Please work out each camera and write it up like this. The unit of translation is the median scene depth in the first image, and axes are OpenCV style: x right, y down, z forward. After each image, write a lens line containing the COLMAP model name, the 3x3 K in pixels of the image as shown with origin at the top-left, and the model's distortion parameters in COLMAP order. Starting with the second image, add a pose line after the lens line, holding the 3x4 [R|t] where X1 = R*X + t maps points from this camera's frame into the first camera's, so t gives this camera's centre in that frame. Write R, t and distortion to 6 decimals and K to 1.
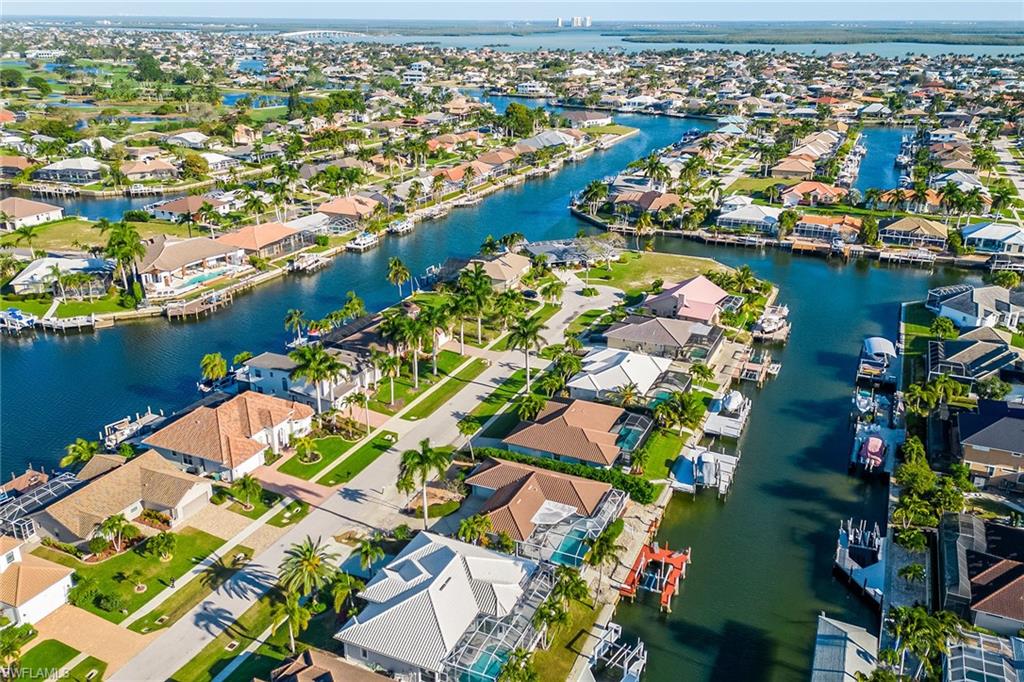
lens RADIAL K [[839.2, 0, 512.0], [0, 839.2, 341.0], [0, 0, 1]] dist [0.100001, -0.123979]
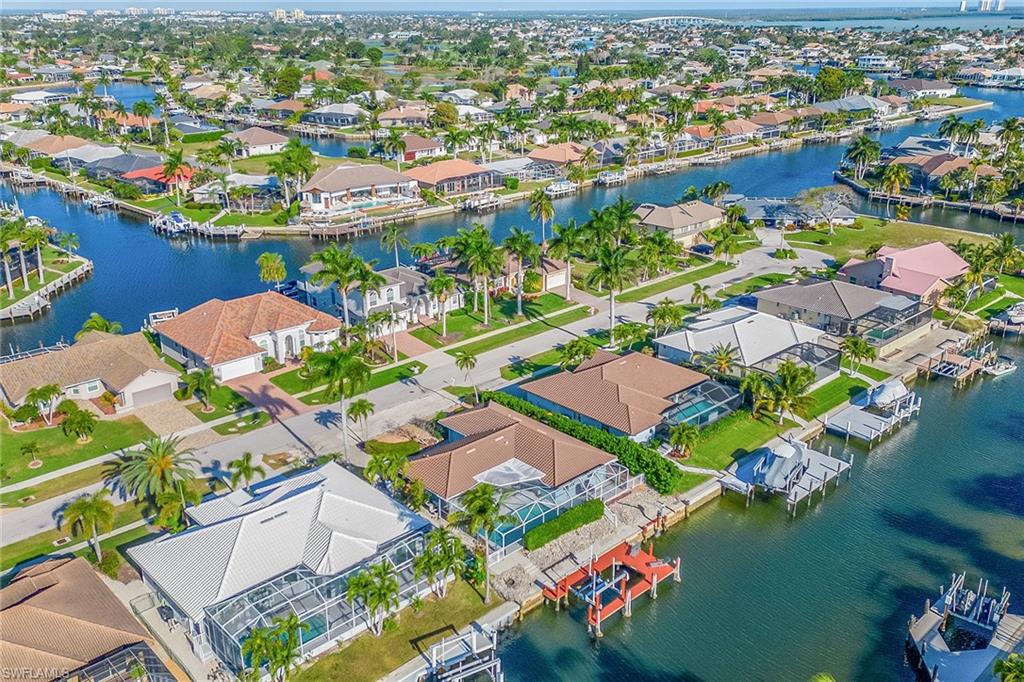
lens RADIAL K [[875.8, 0, 512.0], [0, 875.8, 341.0], [0, 0, 1]] dist [0.103156, -0.134848]
pose [[0.922851, 0.126496, -0.363792, 0.181693], [-0.128964, 0.991493, 0.017607, 0.042859], [0.362924, 0.030667, 0.931314, 0.161003]]
